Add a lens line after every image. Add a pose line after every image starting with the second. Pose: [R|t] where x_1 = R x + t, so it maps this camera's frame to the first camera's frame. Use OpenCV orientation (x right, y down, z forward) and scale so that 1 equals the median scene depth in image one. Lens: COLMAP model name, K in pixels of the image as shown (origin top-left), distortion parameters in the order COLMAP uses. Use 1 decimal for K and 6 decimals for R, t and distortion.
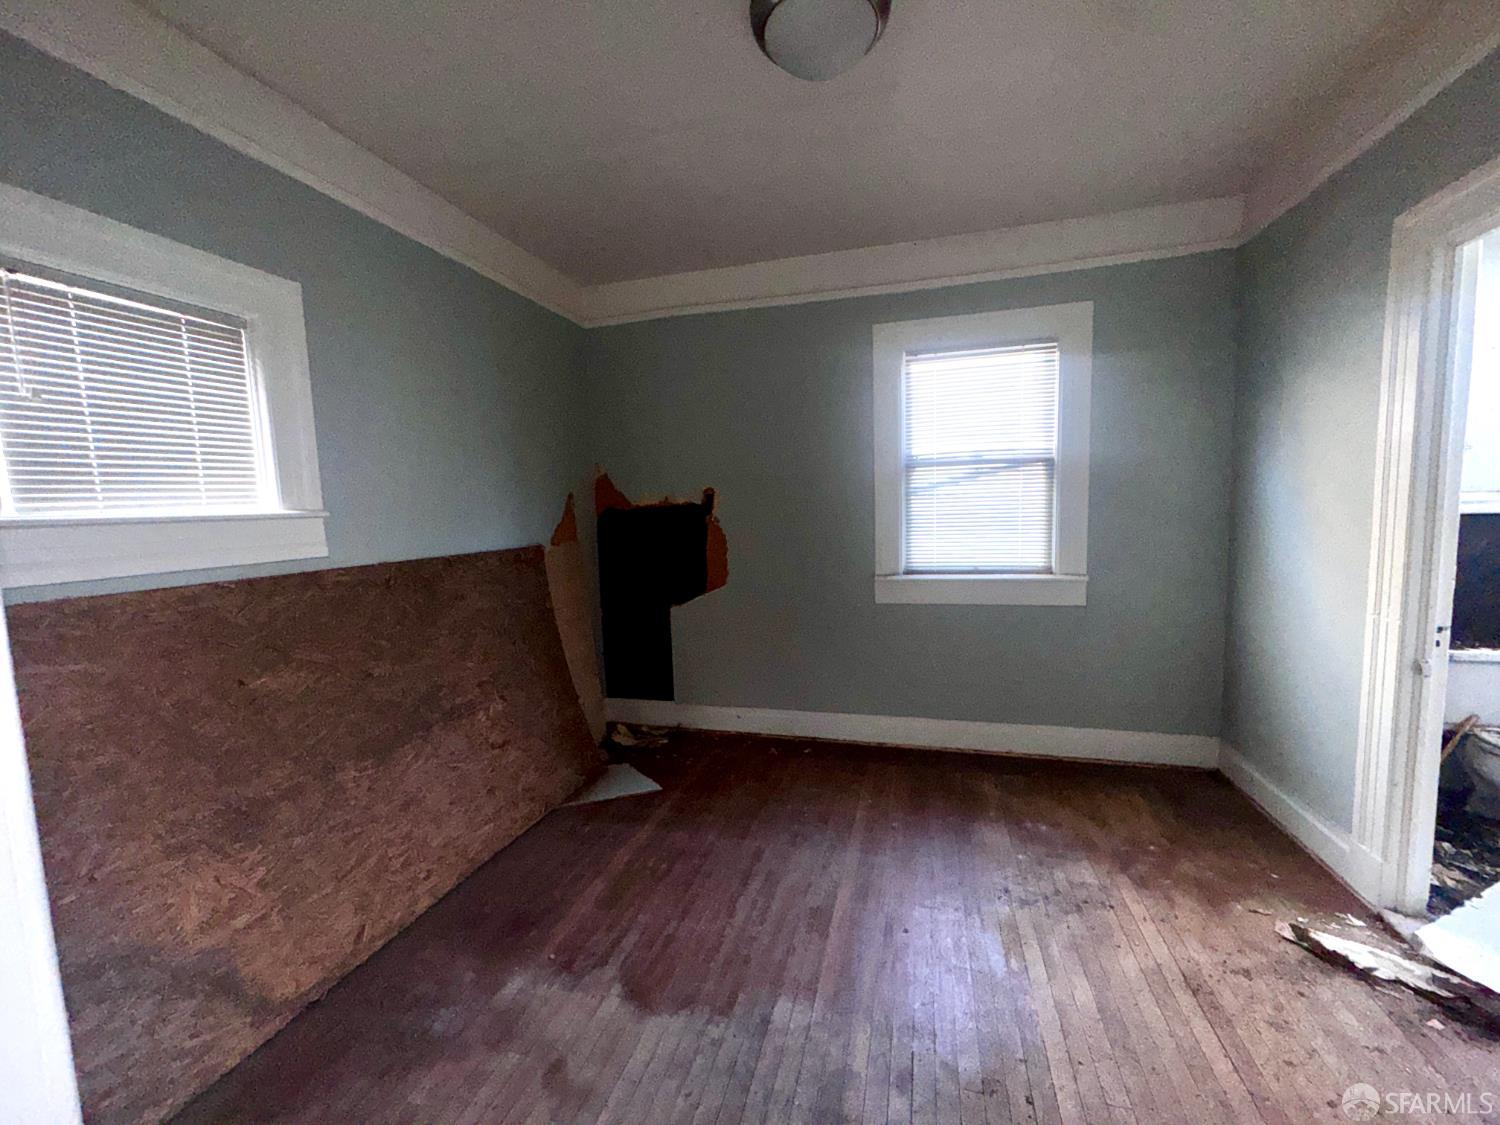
lens RADIAL K [[604.1, 0, 749.3], [0, 604.1, 554.6], [0, 0, 1]] dist [0.026958, 0.000039]
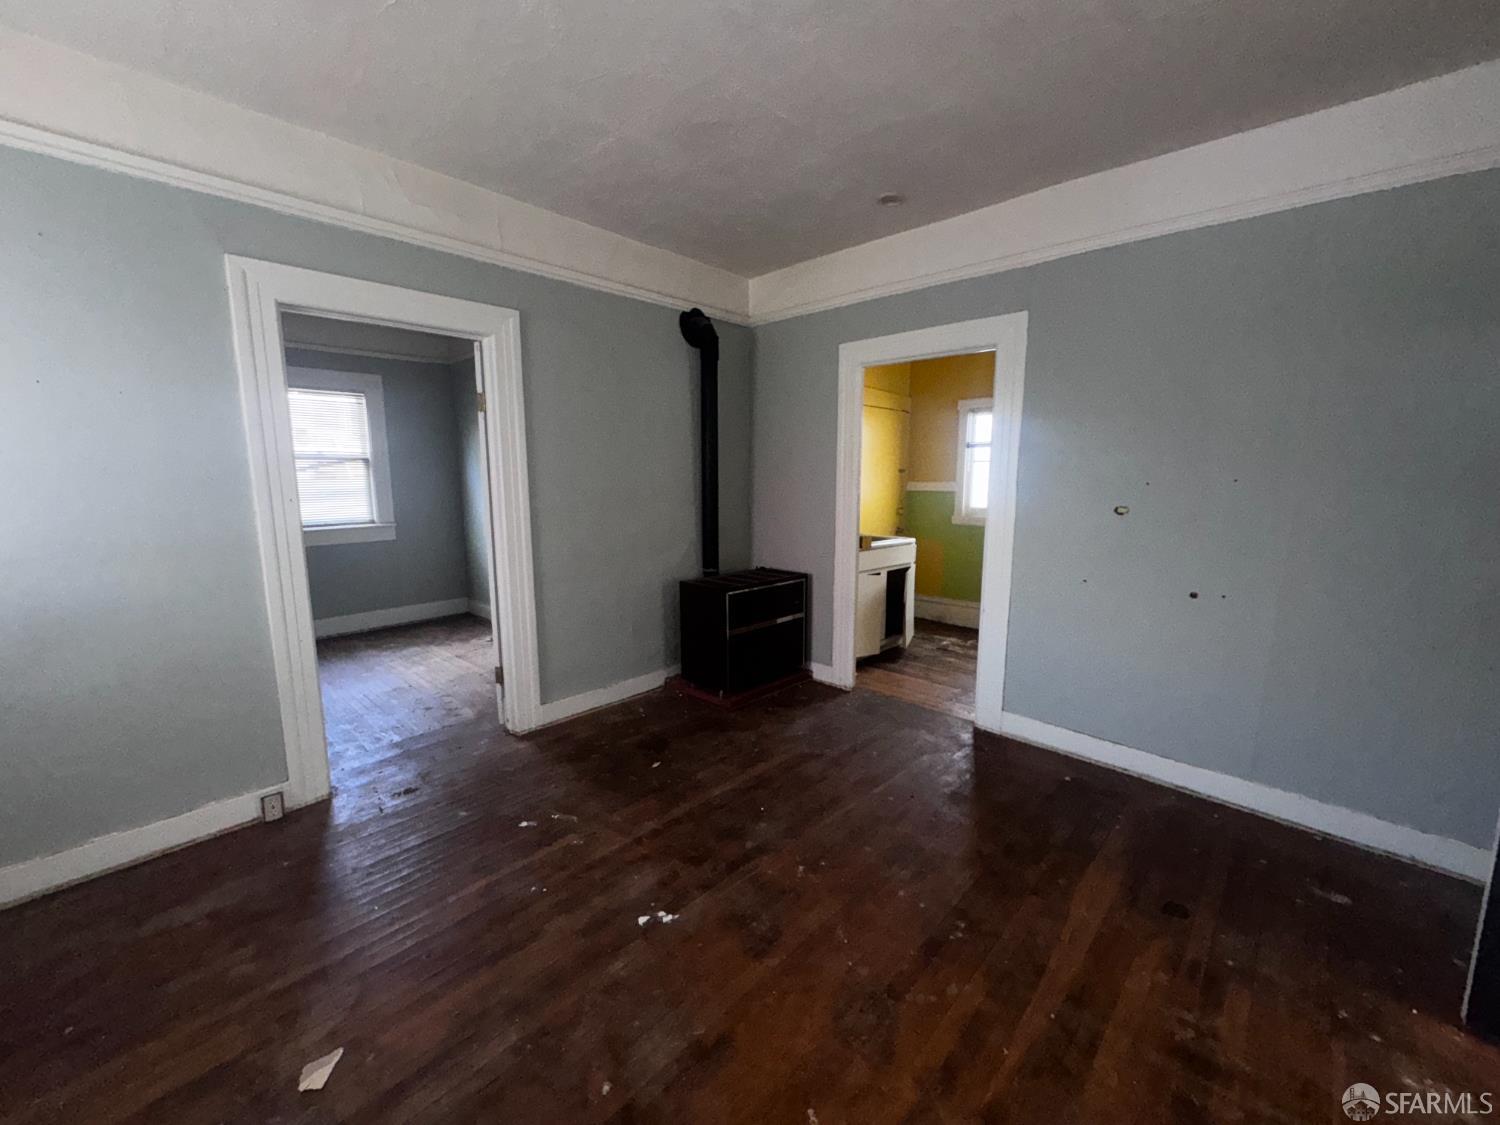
lens RADIAL K [[600.4, 0, 751.1], [0, 600.4, 556.0], [0, 0, 1]] dist [-0.000256, -0.000027]
pose [[0.457663, -0.091536, 0.884401, -0.573773], [0.082203, 0.994782, 0.060422, 0.114455], [-0.885318, 0.045048, 0.462800, -0.799146]]
